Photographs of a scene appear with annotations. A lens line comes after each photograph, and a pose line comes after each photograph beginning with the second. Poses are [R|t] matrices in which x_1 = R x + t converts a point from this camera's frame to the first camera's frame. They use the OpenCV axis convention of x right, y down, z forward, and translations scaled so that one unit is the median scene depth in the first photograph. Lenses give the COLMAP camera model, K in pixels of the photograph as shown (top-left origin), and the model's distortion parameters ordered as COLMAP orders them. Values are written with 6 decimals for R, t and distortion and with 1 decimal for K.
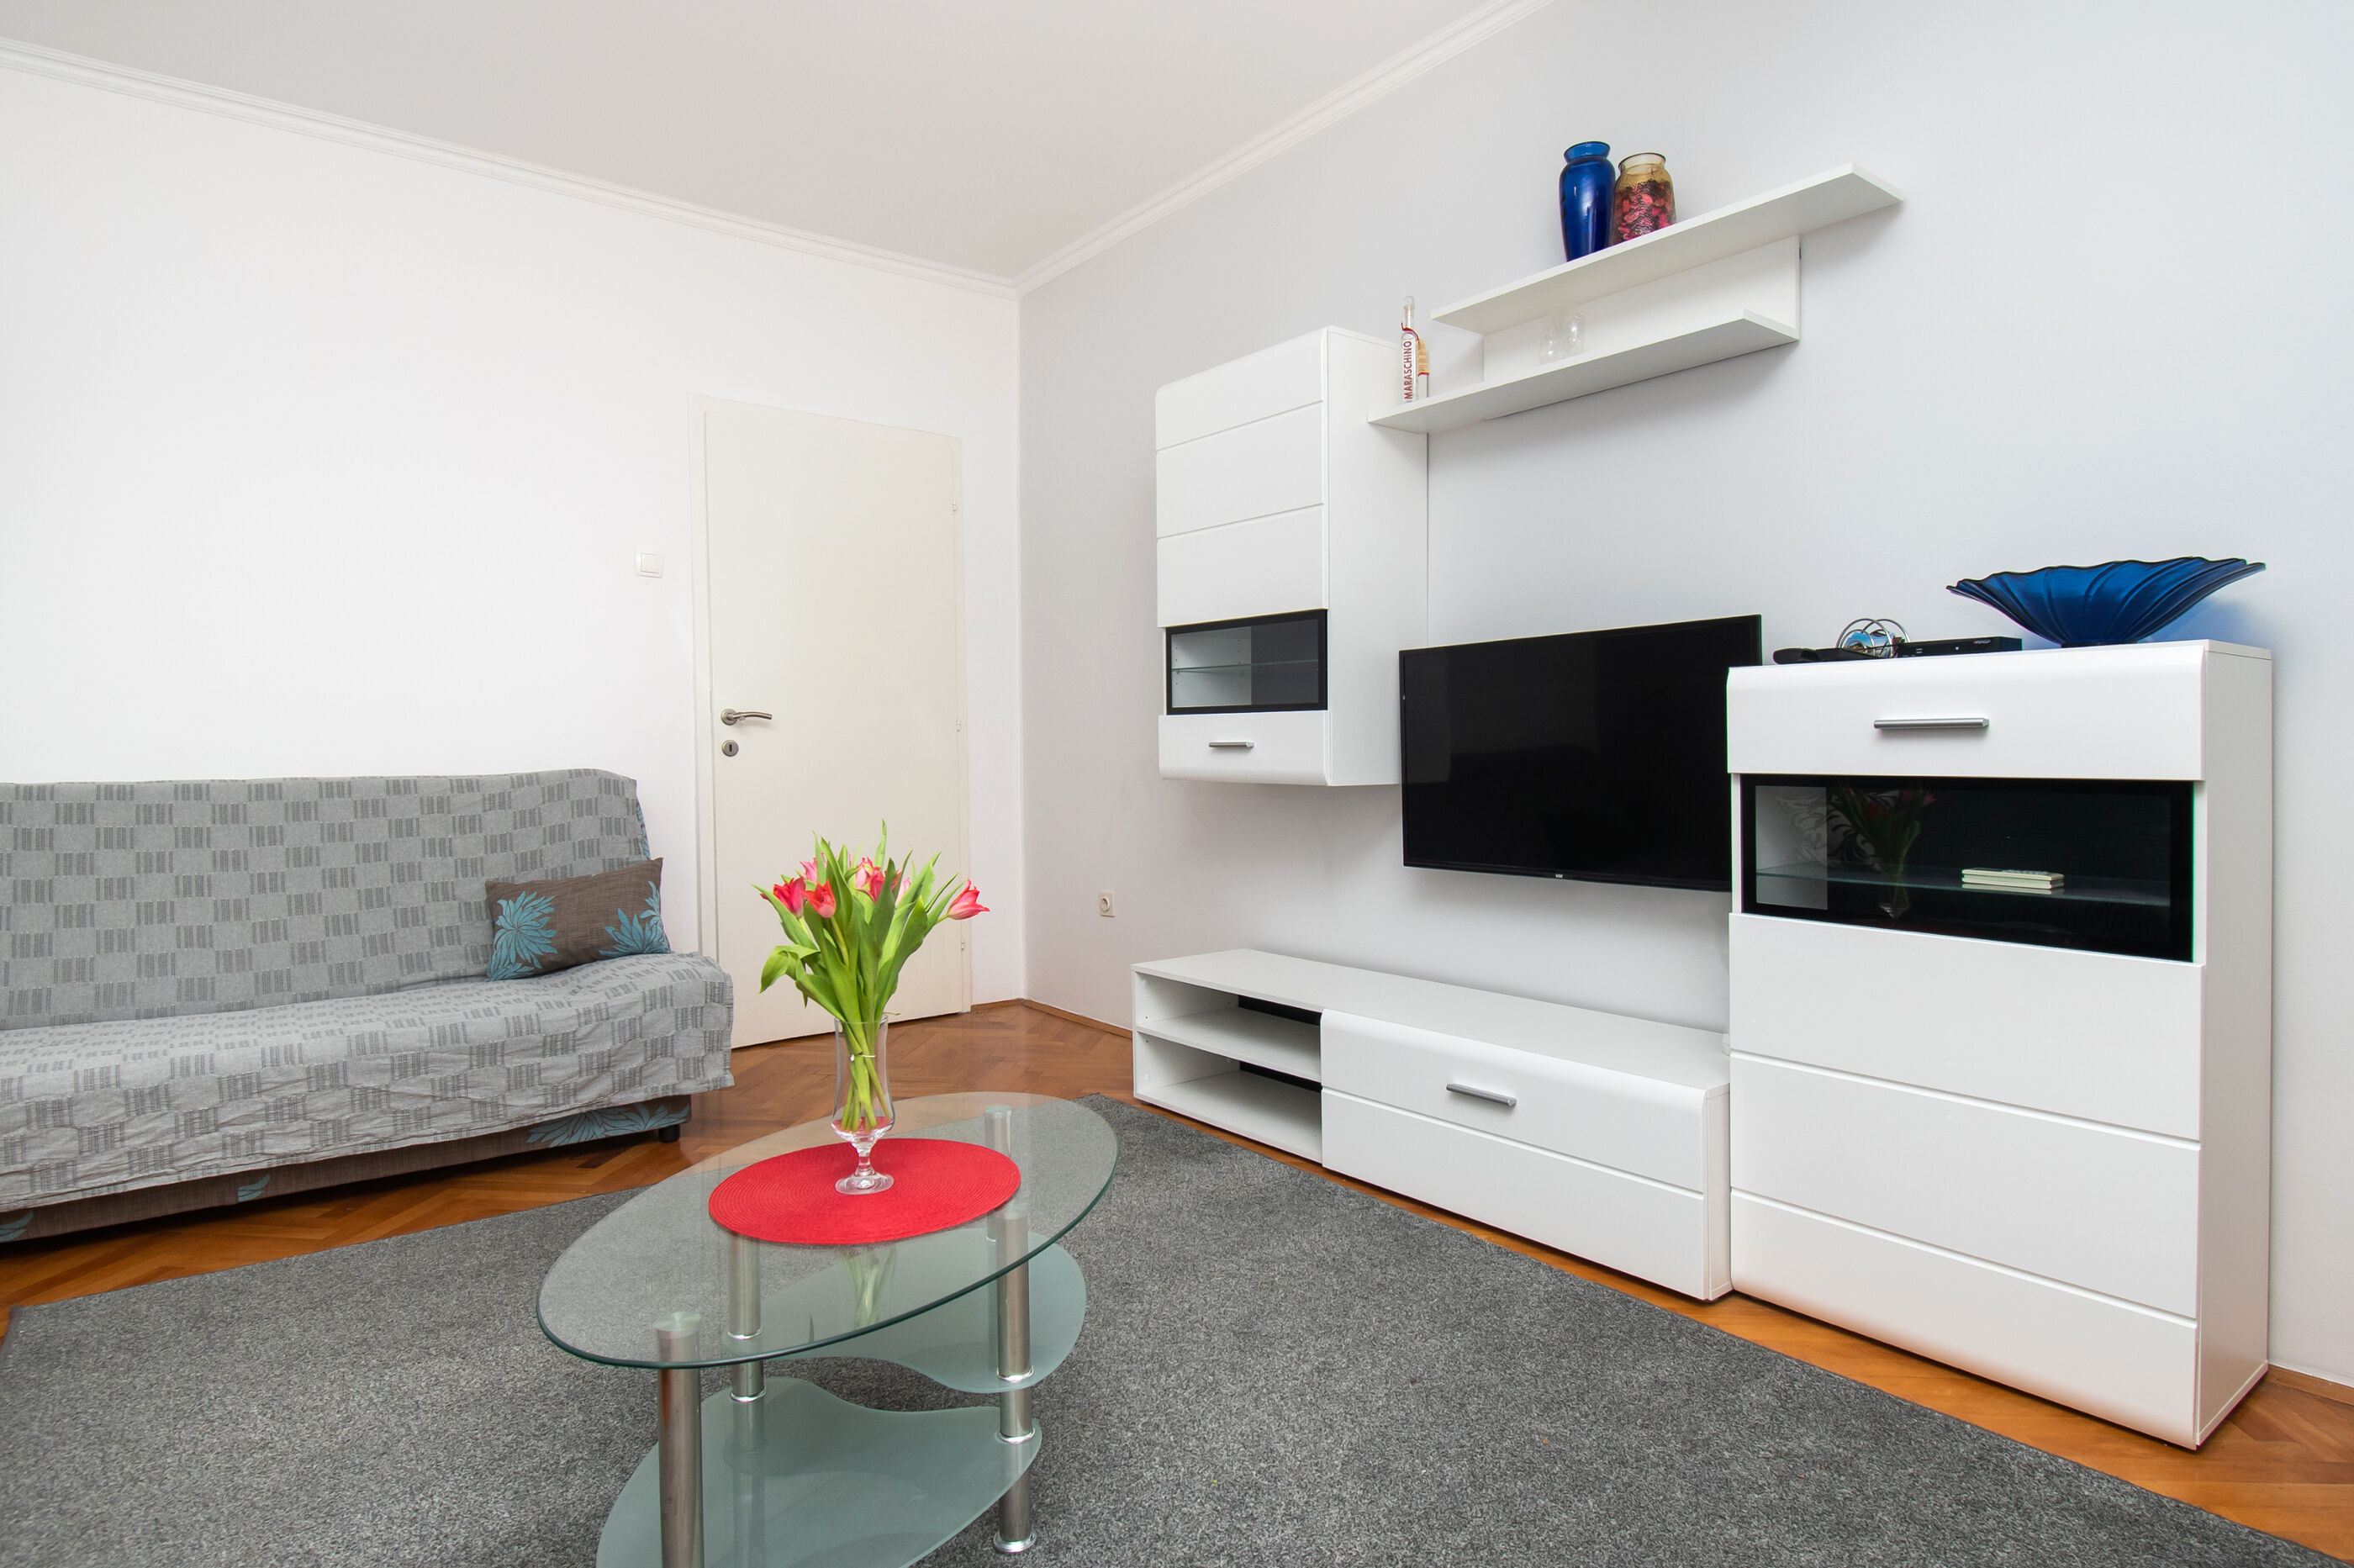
lens RADIAL K [[1300.2, 0, 1177.0], [0, 1300.2, 784.0], [0, 0, 1]] dist [0.003644, -0.000564]
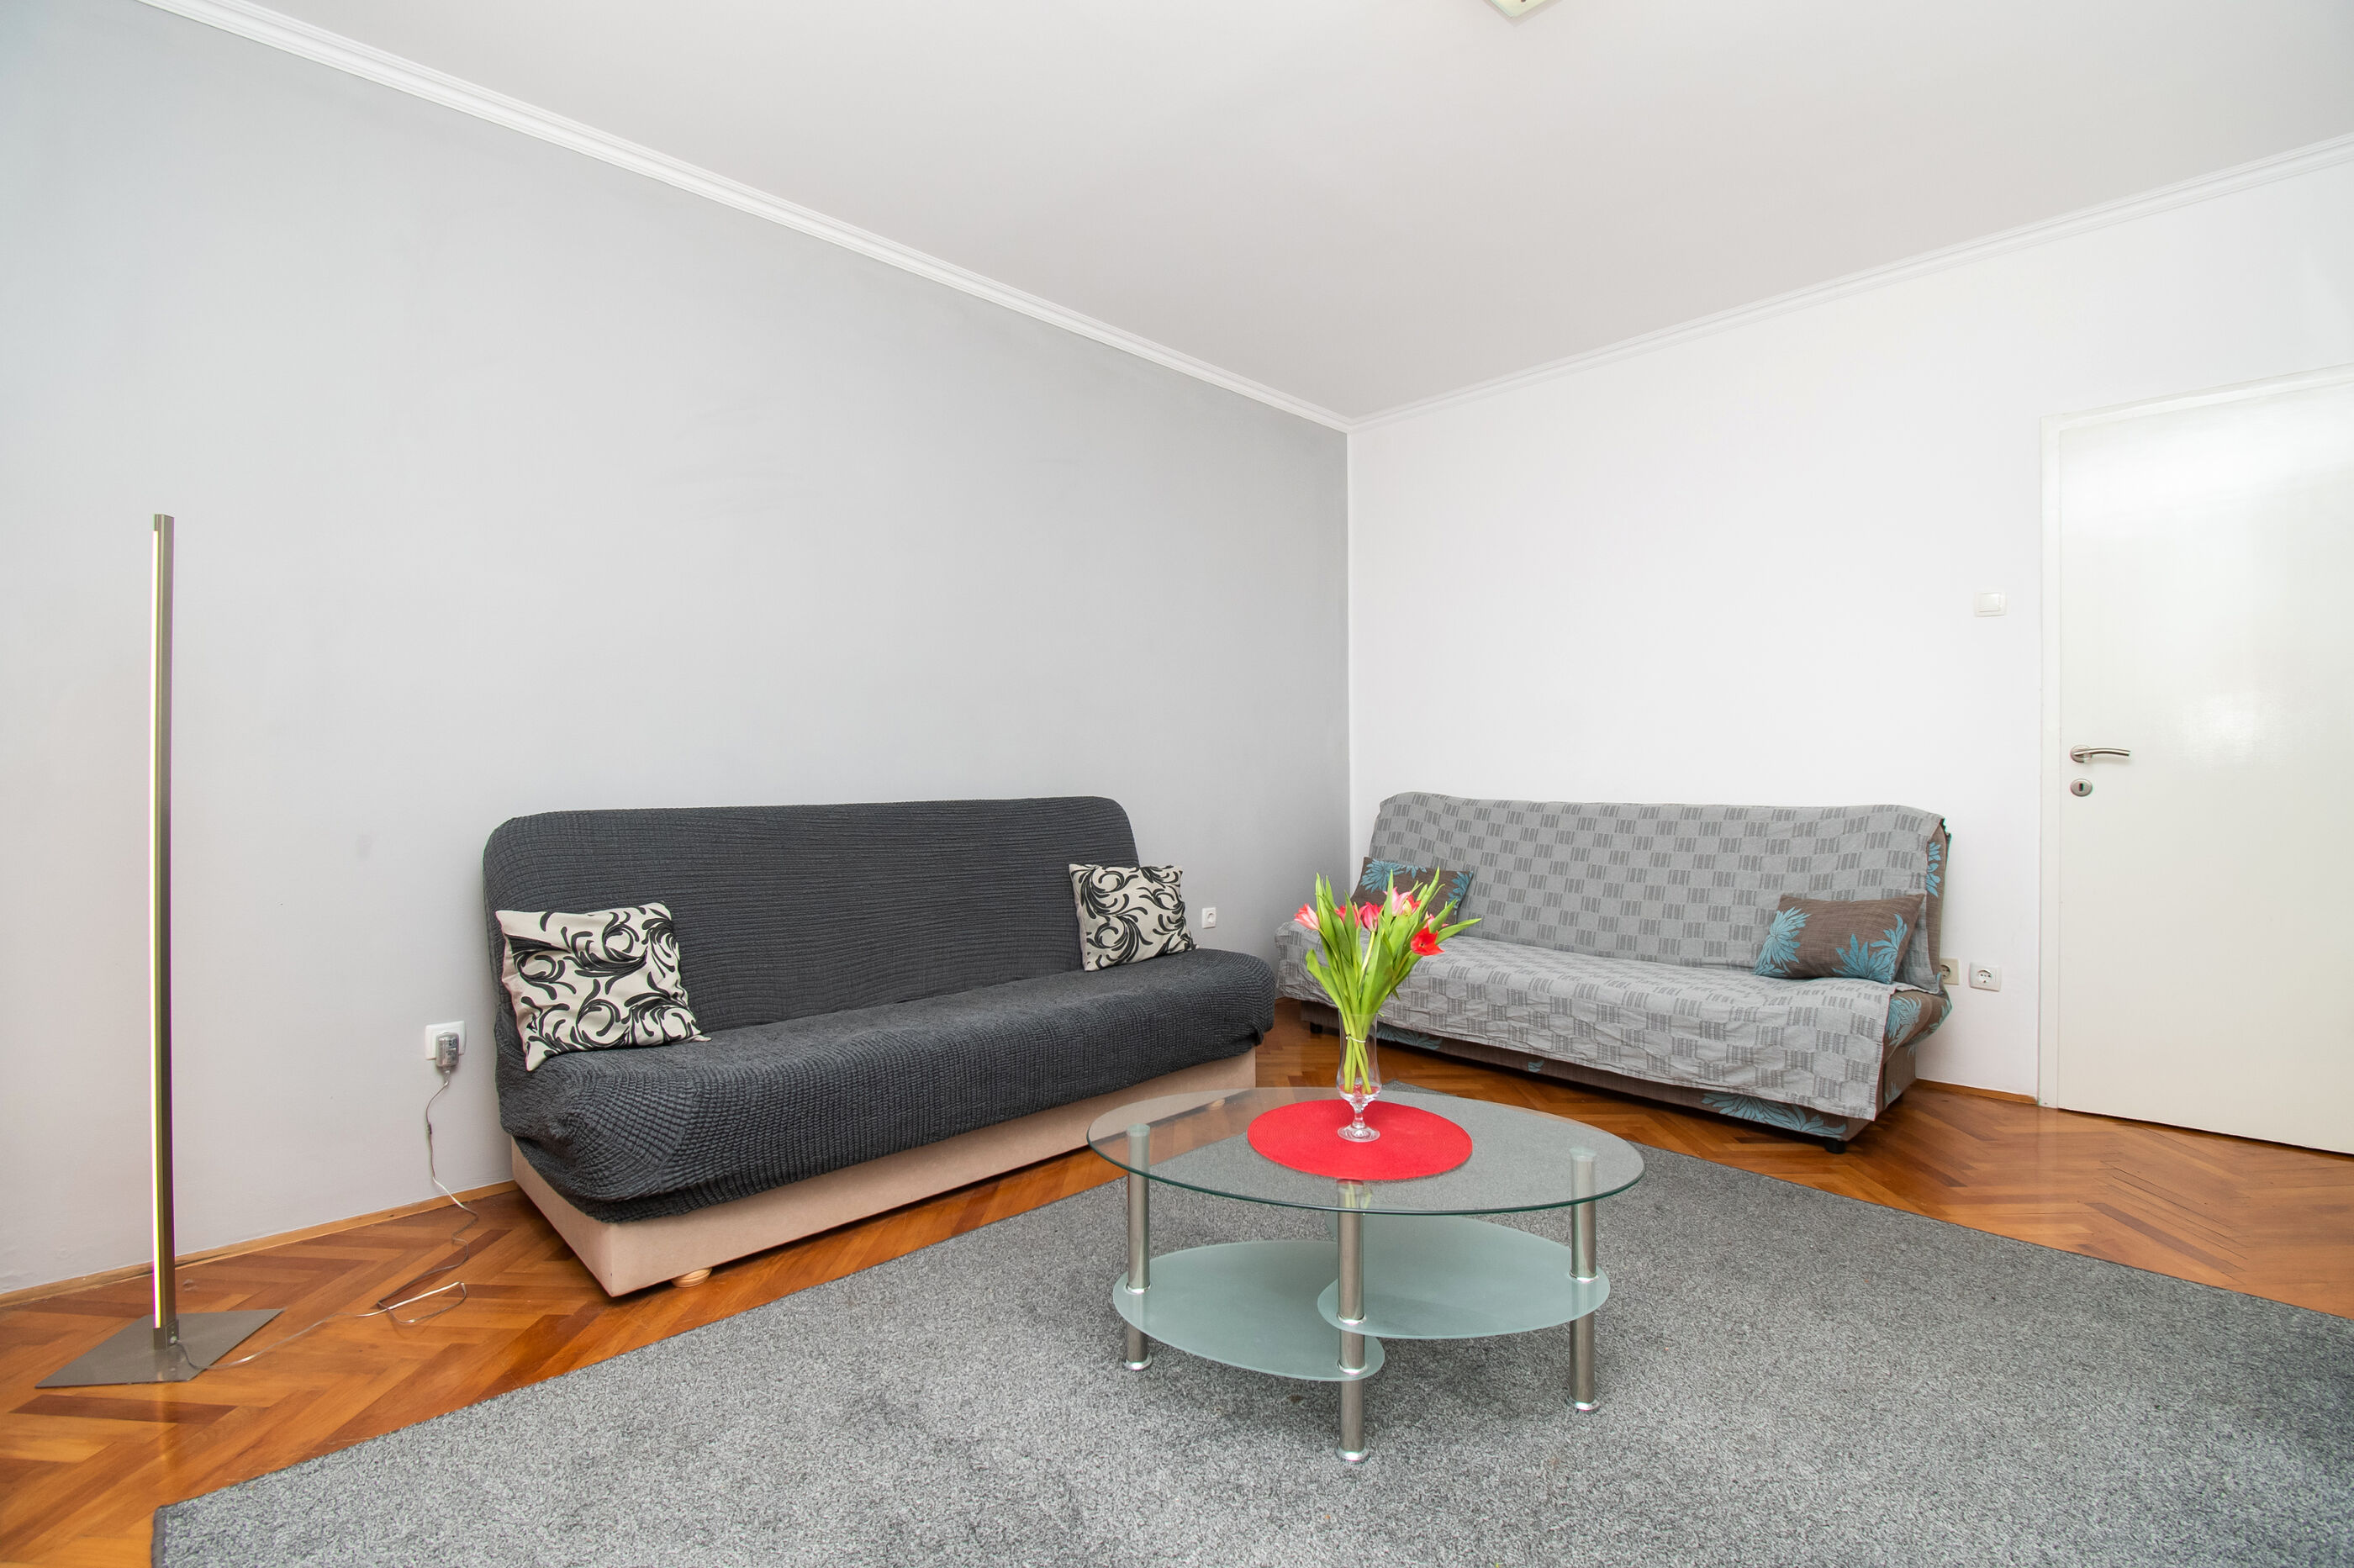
lens RADIAL K [[1059.8, 0, 1177.0], [0, 1059.8, 784.0], [0, 0, 1]] dist [0.000474, -0.012767]
pose [[0.098978, 0.022972, -0.994824, 0.449383], [-0.023770, 0.999503, 0.020715, -0.040471], [0.994806, 0.021596, 0.099475, 0.376230]]
